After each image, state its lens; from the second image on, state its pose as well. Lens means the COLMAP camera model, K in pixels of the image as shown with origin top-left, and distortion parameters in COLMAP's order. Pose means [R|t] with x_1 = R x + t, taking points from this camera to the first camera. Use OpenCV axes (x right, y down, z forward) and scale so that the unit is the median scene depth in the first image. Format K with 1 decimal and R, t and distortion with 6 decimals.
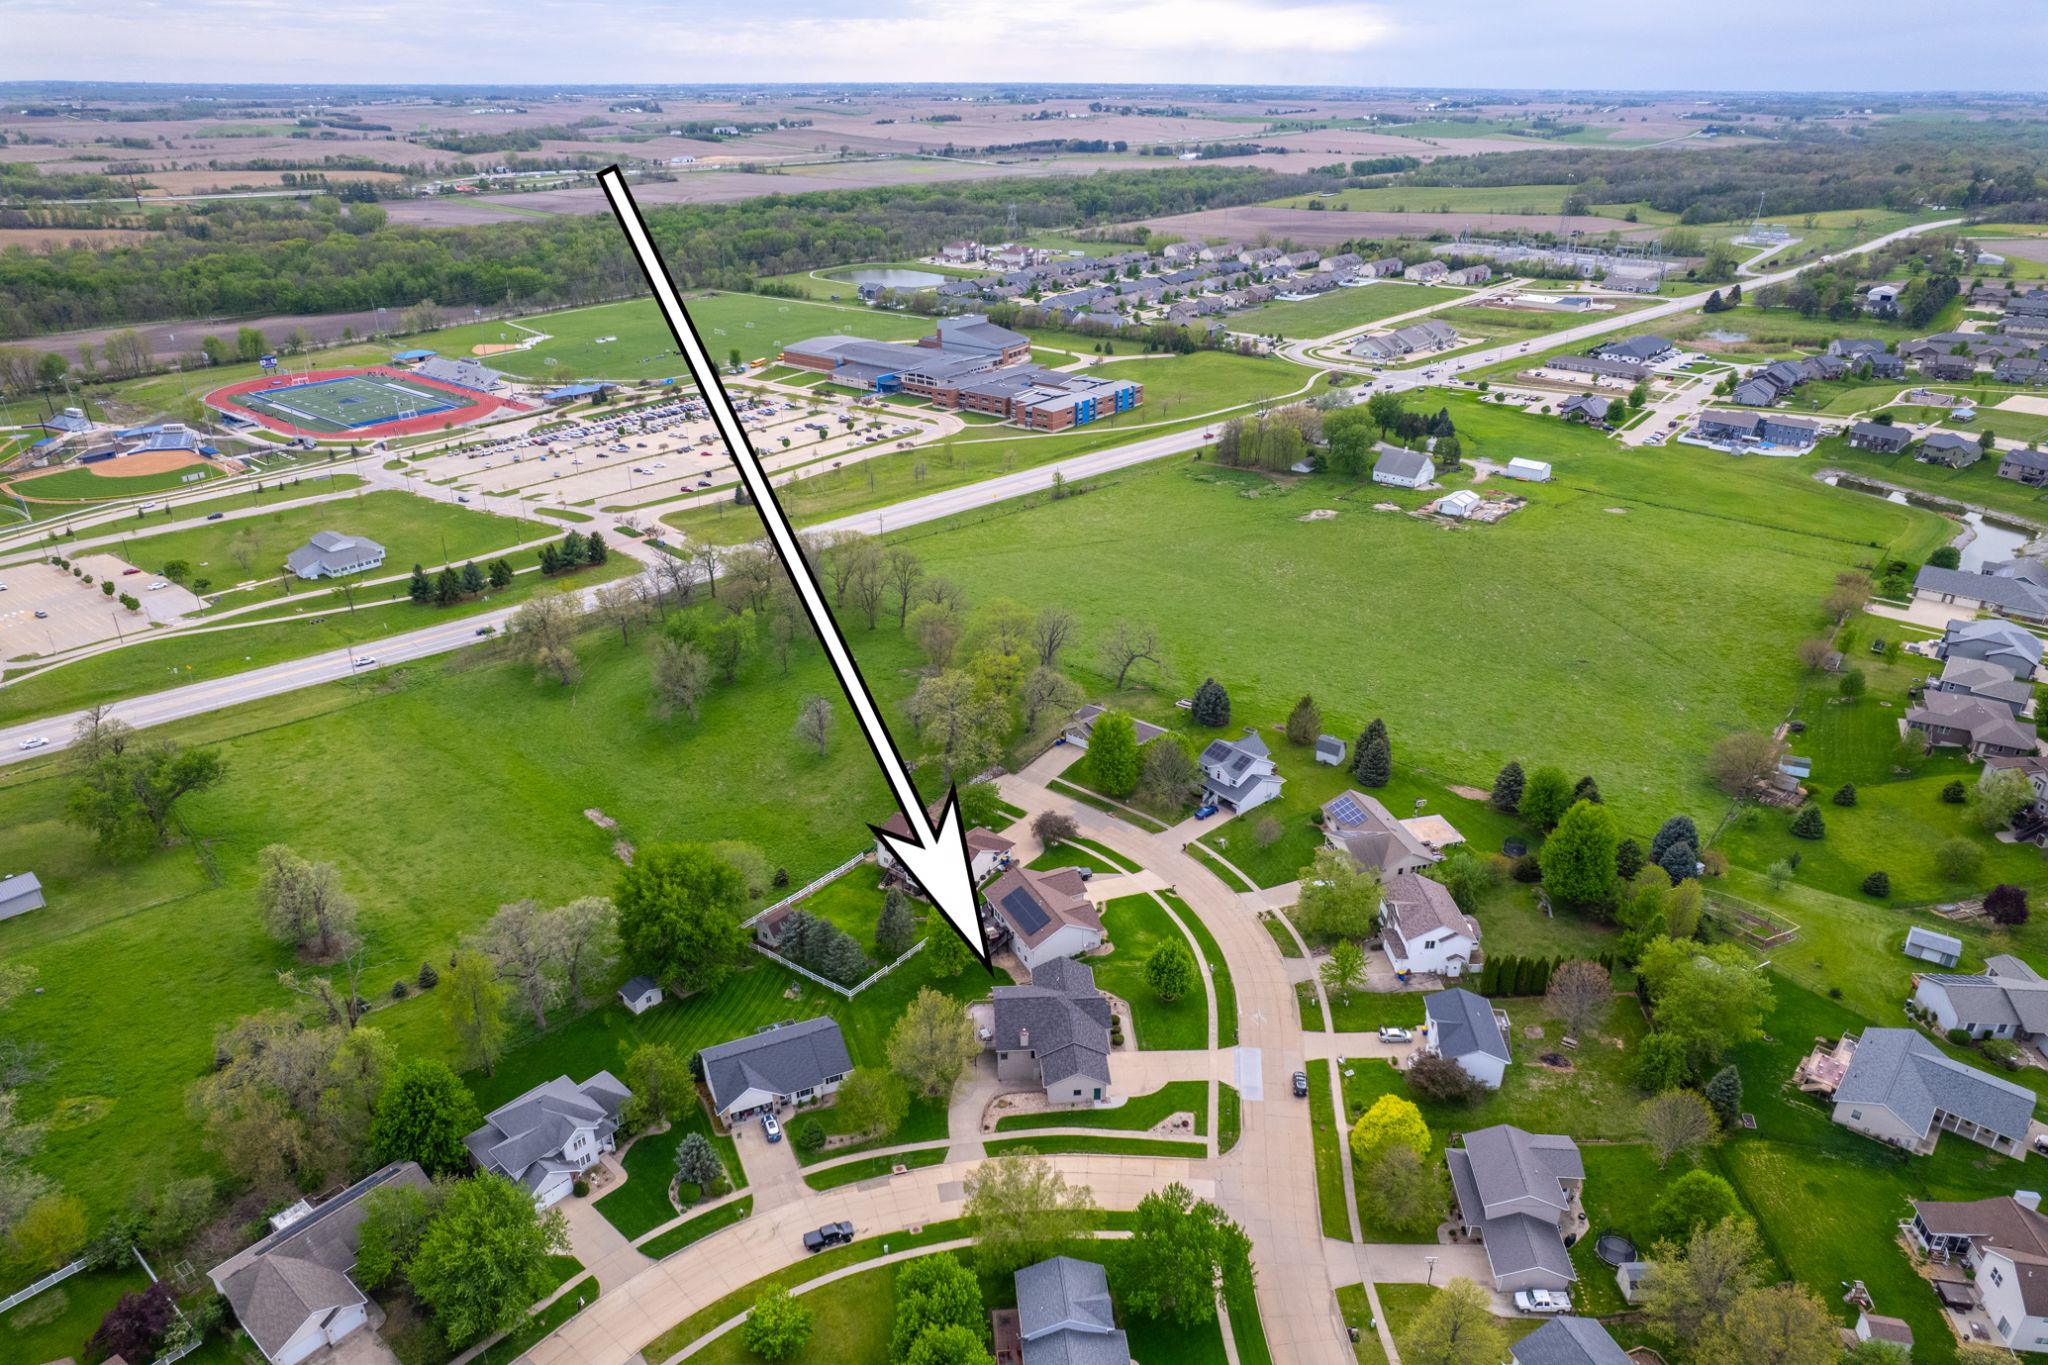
lens RADIAL K [[1298.3, 0, 1033.6], [0, 1298.3, 701.2], [0, 0, 1]] dist [-0.065908, 0.068348]
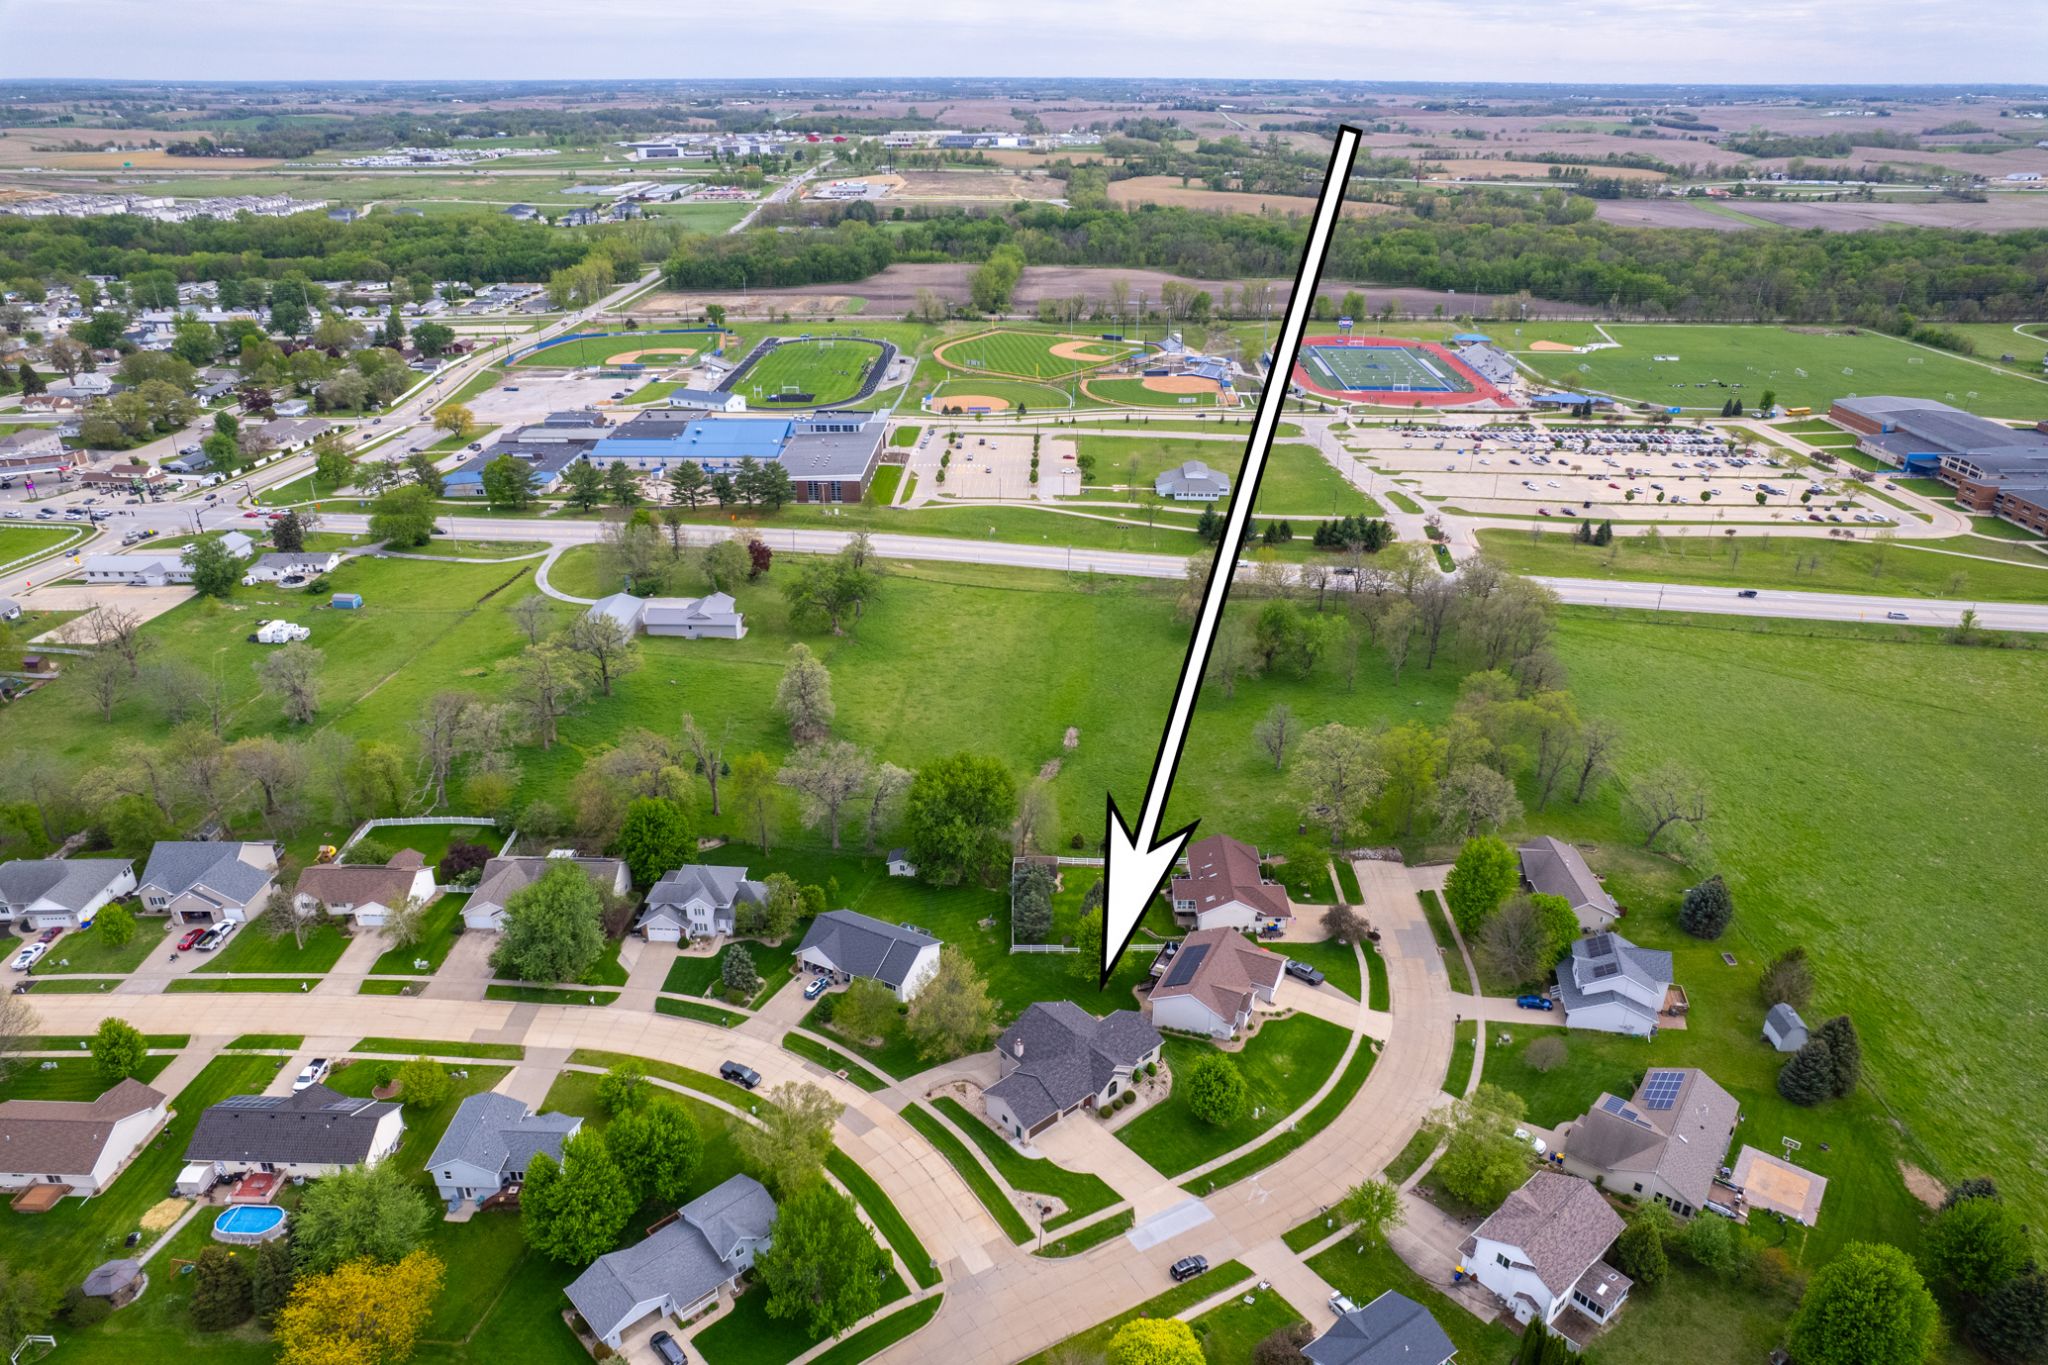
lens RADIAL K [[1306.8, 0, 1030.1], [0, 1306.8, 701.4], [0, 0, 1]] dist [-0.072460, 0.065362]
pose [[0.616251, 0.345252, -0.707839, 0.425451], [-0.346066, 0.926075, 0.150410, -0.094649], [0.707442, 0.152269, 0.690174, 0.199867]]
